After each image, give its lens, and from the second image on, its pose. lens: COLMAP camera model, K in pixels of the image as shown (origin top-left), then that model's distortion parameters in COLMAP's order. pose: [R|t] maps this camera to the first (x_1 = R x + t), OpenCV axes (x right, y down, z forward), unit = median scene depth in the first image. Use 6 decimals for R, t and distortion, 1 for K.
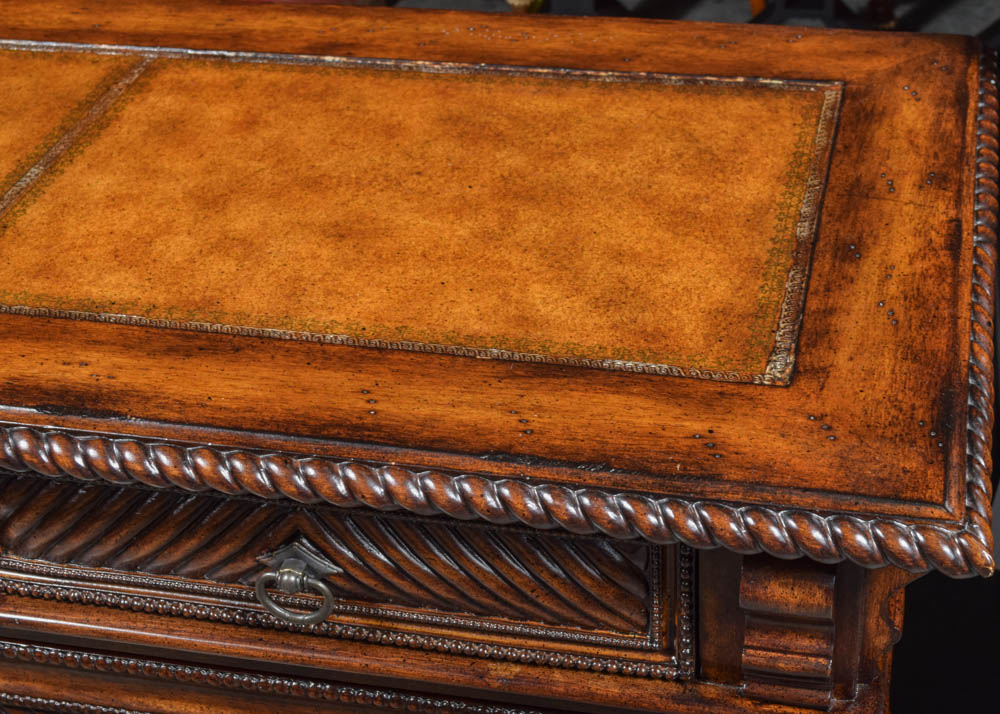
lens RADIAL K [[1886.6, 0, 501.8], [0, 1886.6, 356.6], [0, 0, 1]] dist [0.012195, 0.000000]
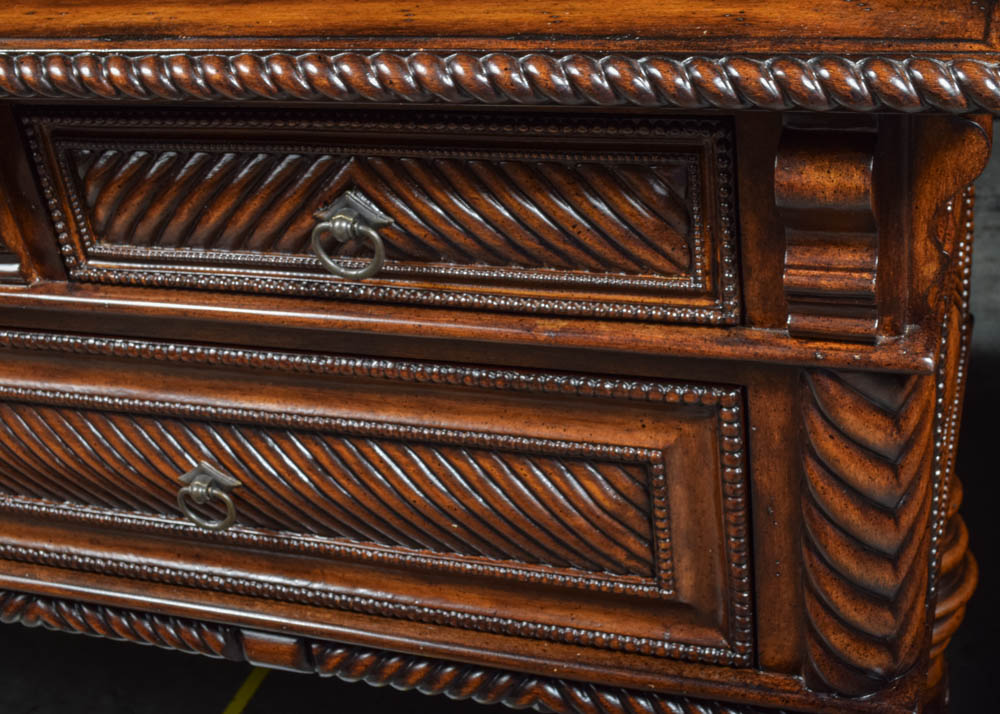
lens RADIAL K [[1465.2, 0, 498.4], [0, 1465.2, 359.4], [0, 0, 1]] dist [-0.020384, 0.000000]
pose [[0.991981, 0.001590, -0.126377, 0.074408], [-0.013811, 0.995296, -0.095888, 0.267872], [0.125630, 0.096865, 0.987337, 0.228980]]
